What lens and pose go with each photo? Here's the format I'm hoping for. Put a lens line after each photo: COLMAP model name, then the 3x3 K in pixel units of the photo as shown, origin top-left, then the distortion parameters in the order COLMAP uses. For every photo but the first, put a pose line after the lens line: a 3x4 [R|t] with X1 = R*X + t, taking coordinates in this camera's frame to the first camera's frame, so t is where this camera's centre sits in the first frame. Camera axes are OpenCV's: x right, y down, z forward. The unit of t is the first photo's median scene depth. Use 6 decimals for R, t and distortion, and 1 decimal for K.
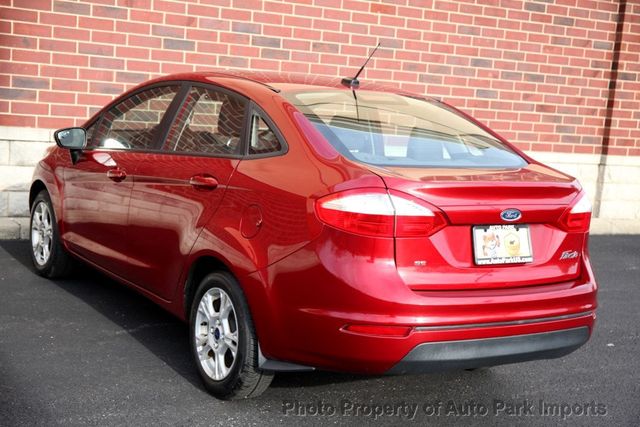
lens RADIAL K [[1010.1, 0, 319.7], [0, 1010.1, 208.8], [0, 0, 1]] dist [0.119466, 0.000000]
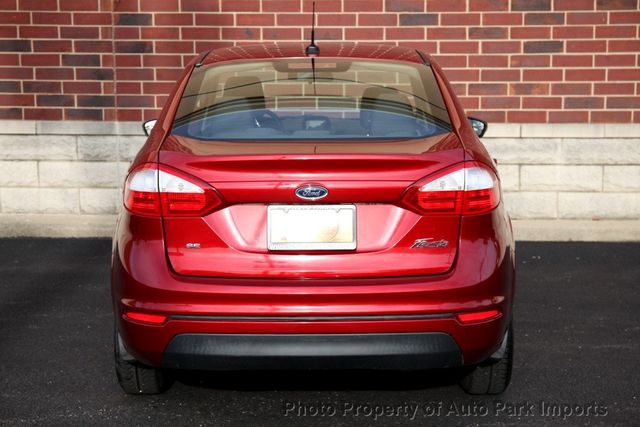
lens RADIAL K [[1243.8, 0, 313.8], [0, 1243.8, 199.8], [0, 0, 1]] dist [0.172227, 0.000000]
pose [[0.832886, -0.009164, -0.553369, 0.414566], [-0.003459, 0.999757, -0.021762, 0.019012], [0.553434, 0.020040, 0.832652, 0.061097]]
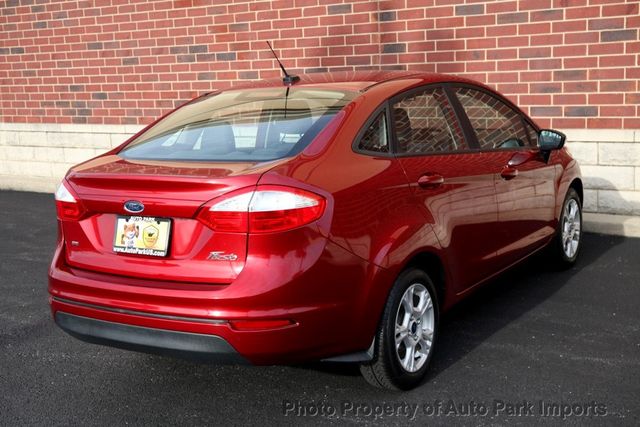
lens RADIAL K [[883.8, 0, 321.4], [0, 883.8, 218.5], [0, 0, 1]] dist [0.077881, 0.000000]
pose [[0.411457, 0.060467, -0.909421, 0.576788], [-0.042509, 0.997984, 0.047123, -0.017288], [0.910437, 0.019270, 0.413198, 0.428642]]
